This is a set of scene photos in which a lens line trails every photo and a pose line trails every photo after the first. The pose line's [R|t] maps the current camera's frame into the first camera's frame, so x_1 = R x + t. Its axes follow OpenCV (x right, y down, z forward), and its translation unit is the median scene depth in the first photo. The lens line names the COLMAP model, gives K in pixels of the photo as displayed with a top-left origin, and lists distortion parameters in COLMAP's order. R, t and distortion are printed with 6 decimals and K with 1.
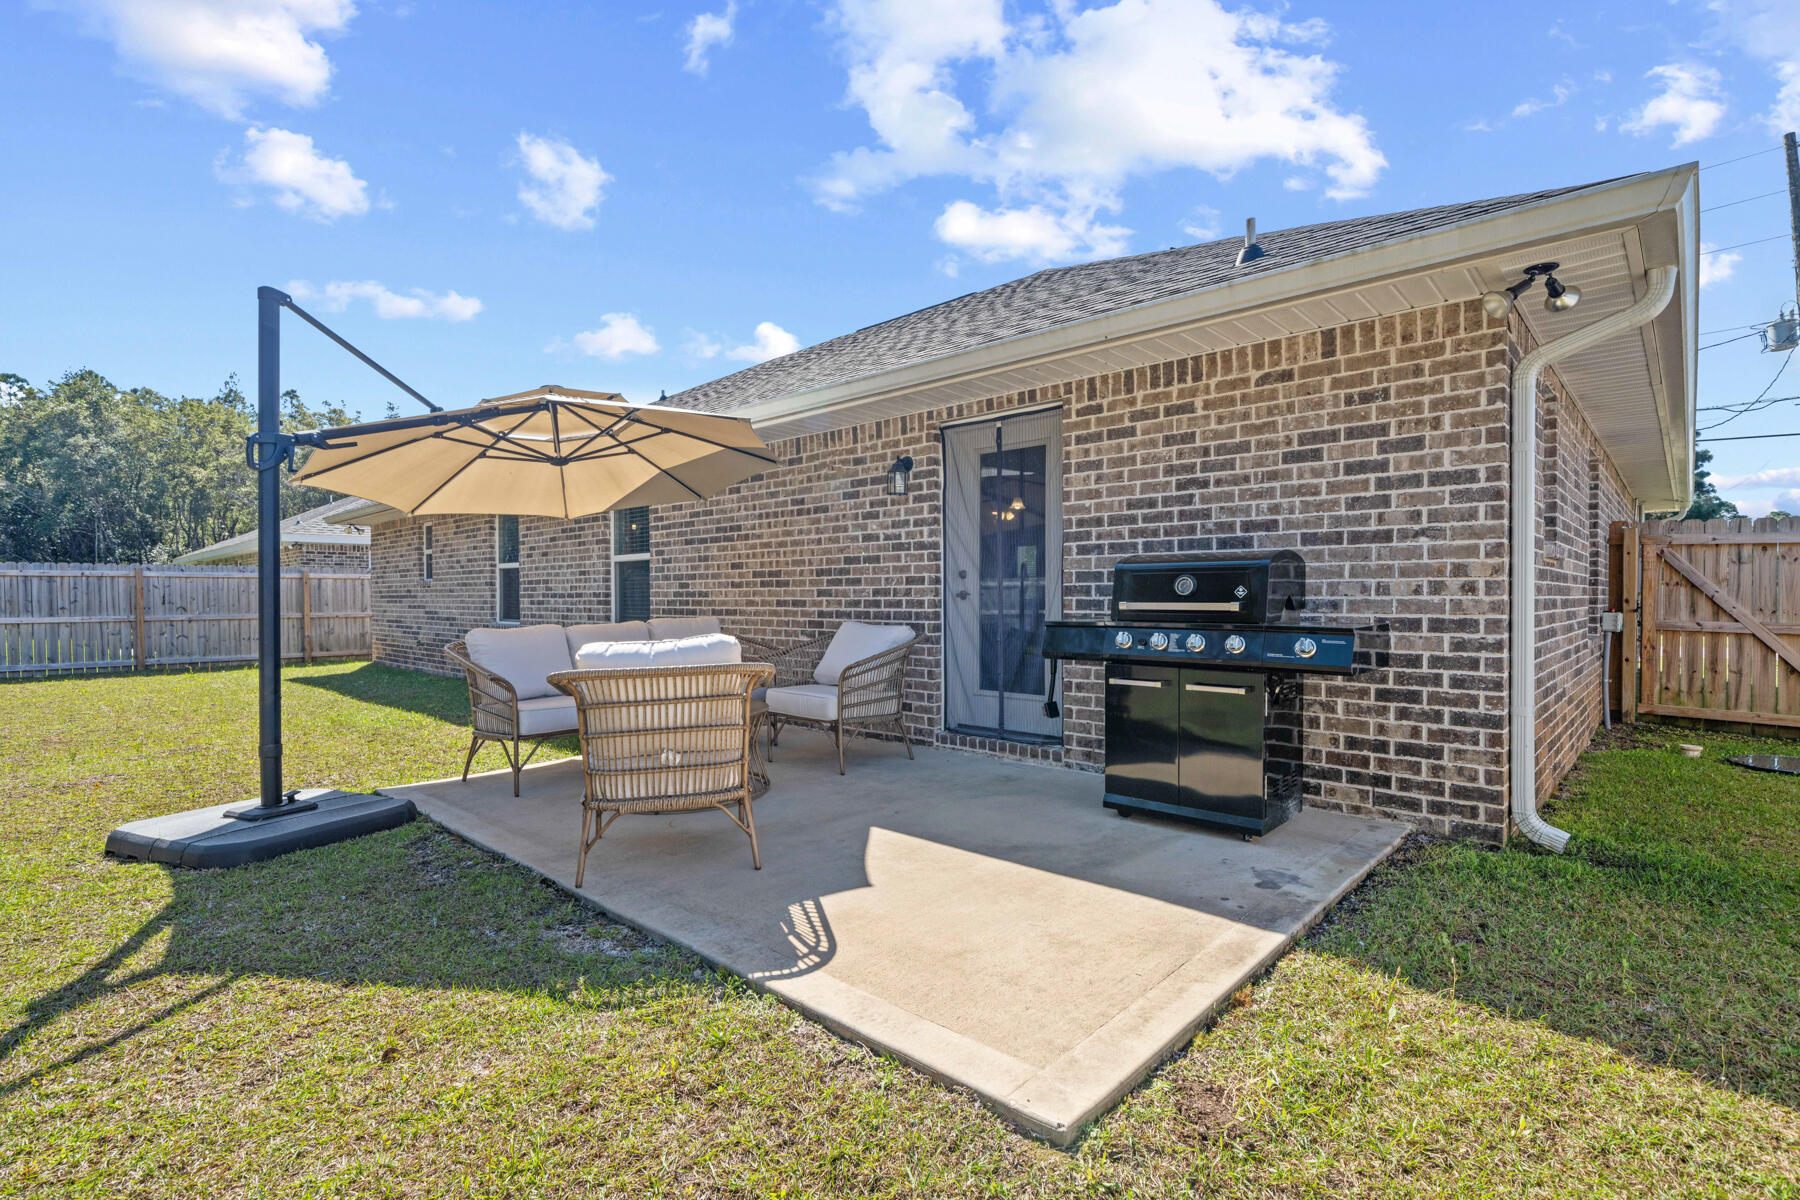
lens RADIAL K [[831.3, 0, 900.0], [0, 831.3, 600.0], [0, 0, 1]] dist [0.003741, 0.000266]
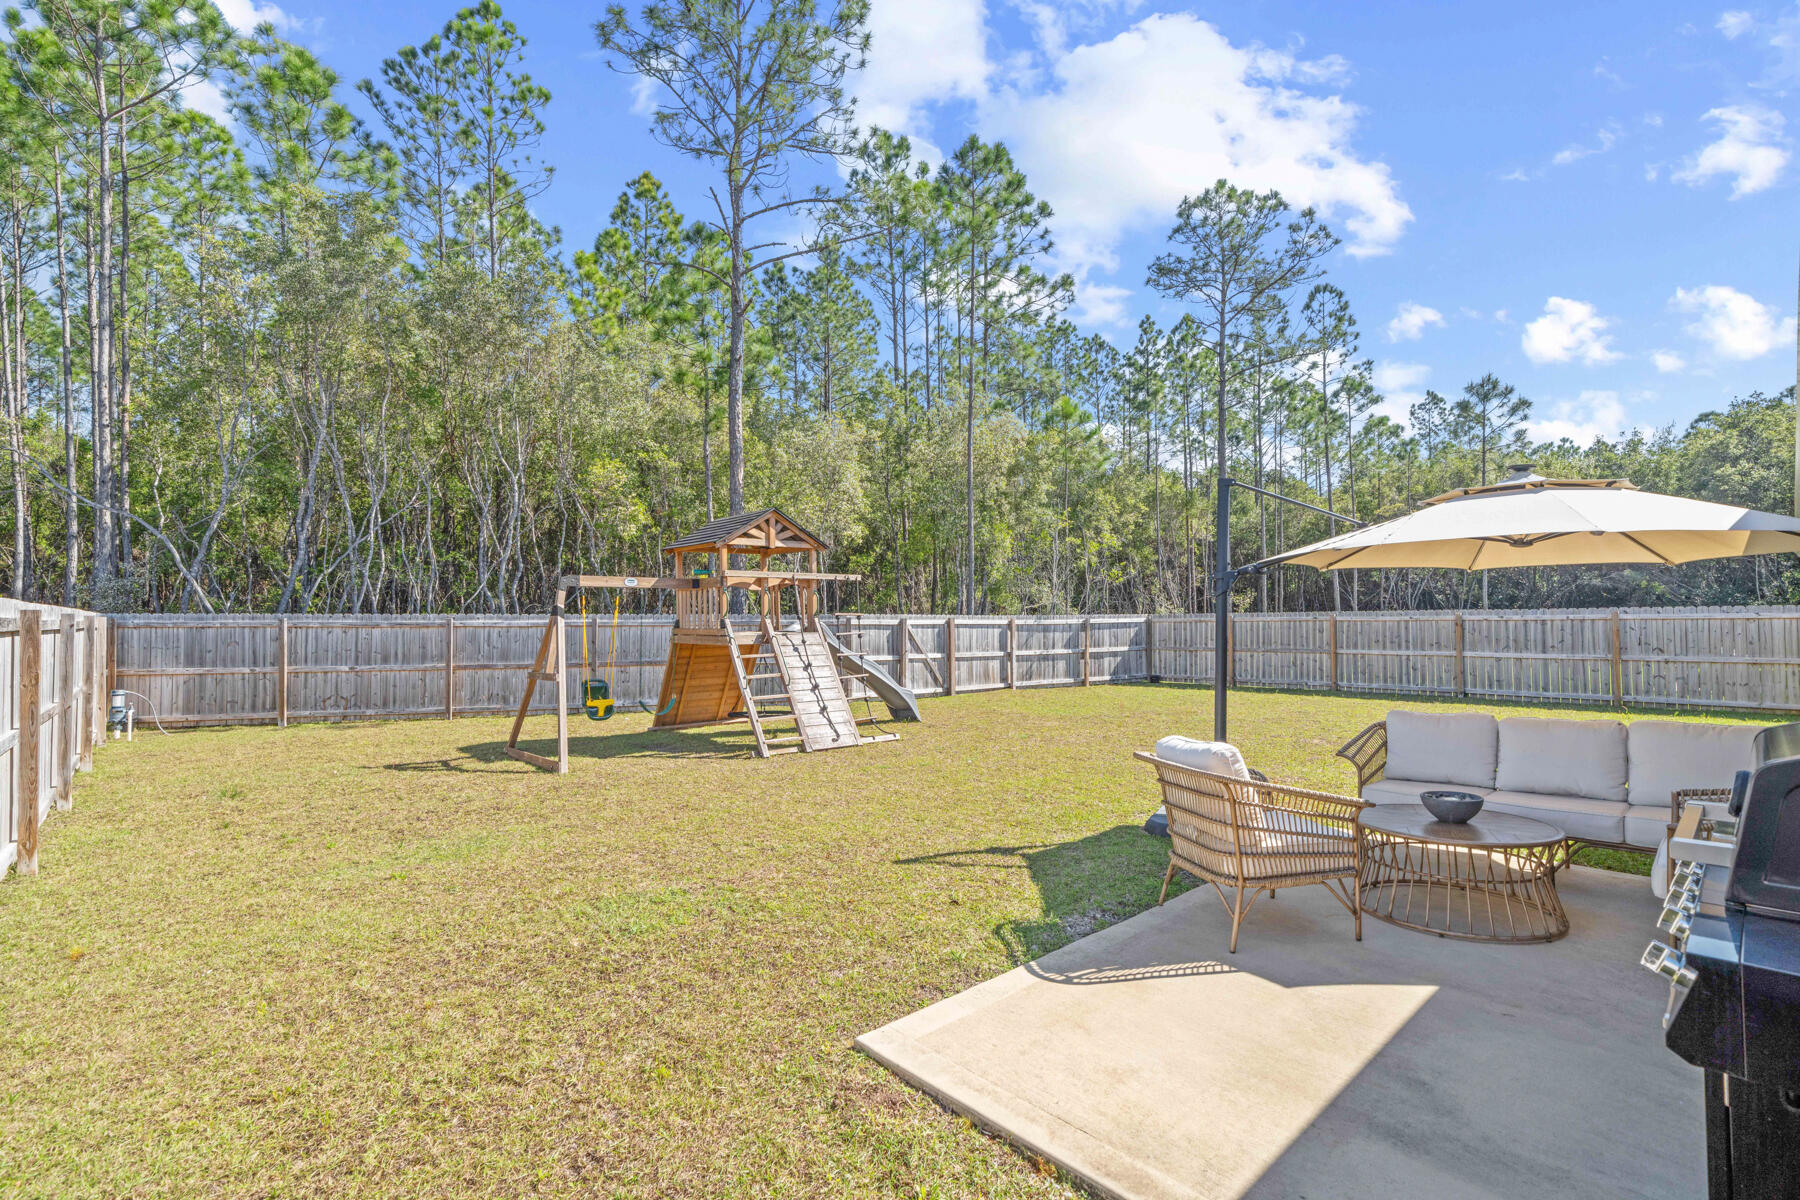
lens RADIAL K [[838.4, 0, 900.0], [0, 838.4, 600.0], [0, 0, 1]] dist [-0.000072, 0.000491]
pose [[-0.077602, -0.018283, -0.996817, 1.155085], [0.002737, 0.999824, -0.018552, -0.161893], [0.996981, -0.004168, -0.077538, 0.710504]]
